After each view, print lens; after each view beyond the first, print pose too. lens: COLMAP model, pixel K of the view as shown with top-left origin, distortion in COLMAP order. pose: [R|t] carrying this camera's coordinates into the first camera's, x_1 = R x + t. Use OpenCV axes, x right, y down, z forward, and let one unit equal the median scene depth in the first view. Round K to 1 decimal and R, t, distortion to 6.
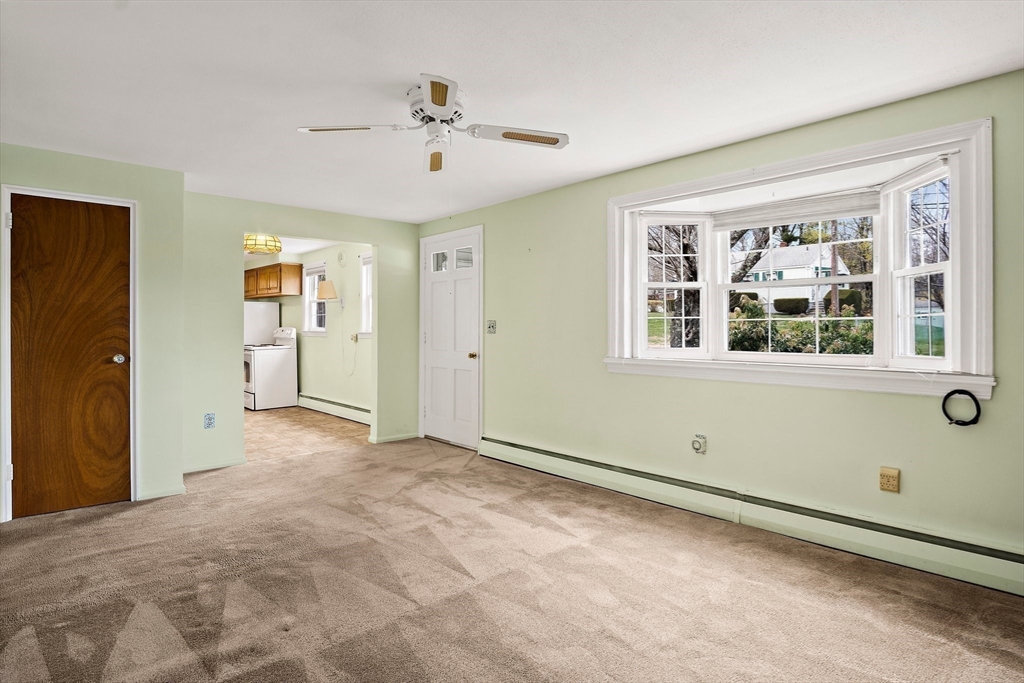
lens RADIAL K [[555.9, 0, 512.0], [0, 555.9, 341.5], [0, 0, 1]] dist [-0.017810, 0.001347]
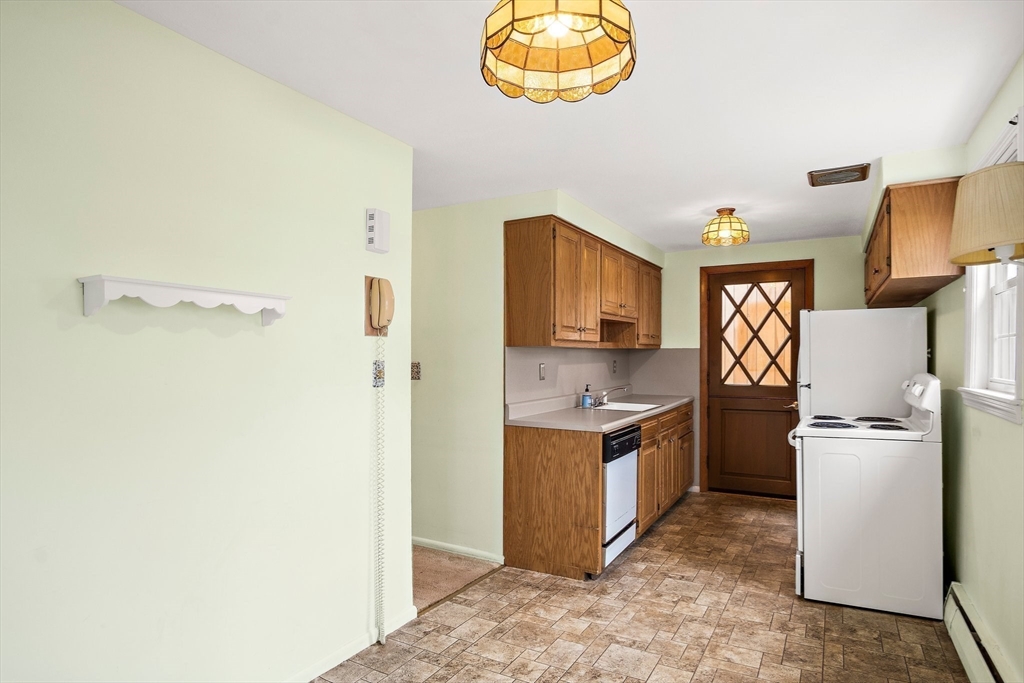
lens RADIAL K [[573.9, 0, 518.3], [0, 573.9, 366.4], [0, 0, 1]] dist [-0.022187, 0.003481]
pose [[0.336609, 0.007014, -0.941619, -0.163288], [-0.018621, 0.999826, 0.000791, -0.027217], [0.941461, 0.017268, 0.336681, 0.660002]]
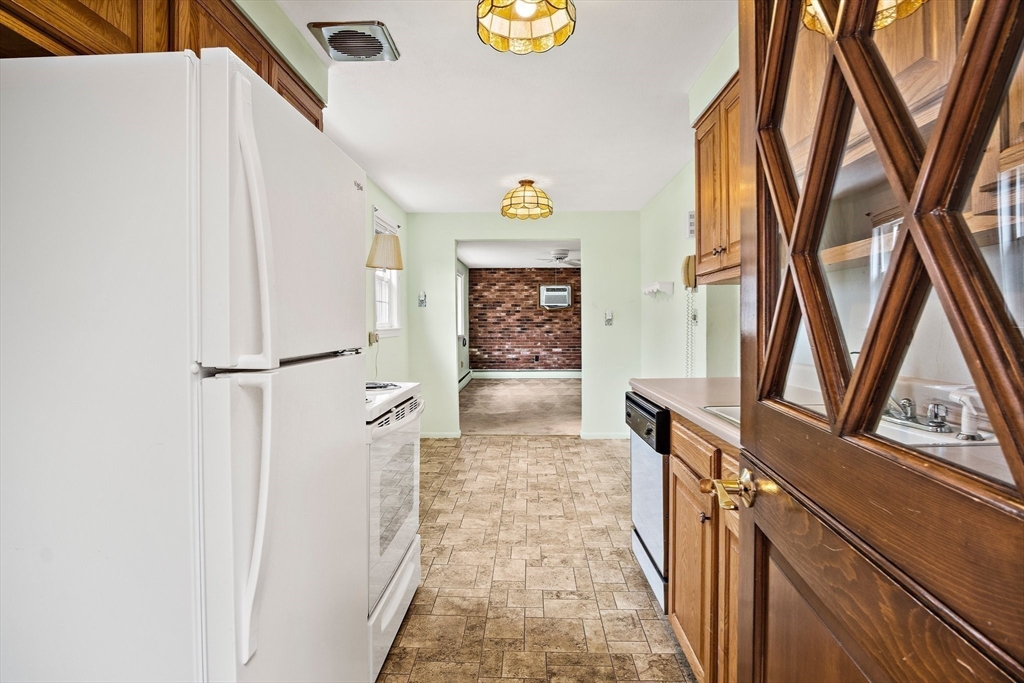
lens RADIAL K [[555.9, 0, 512.0], [0, 555.9, 341.5], [0, 0, 1]] dist [-0.017810, 0.001347]
pose [[-0.730246, -0.022145, 0.682826, -0.688778], [0.016446, 0.998615, 0.049974, -0.026486], [-0.682987, 0.047723, -0.728870, 1.135839]]
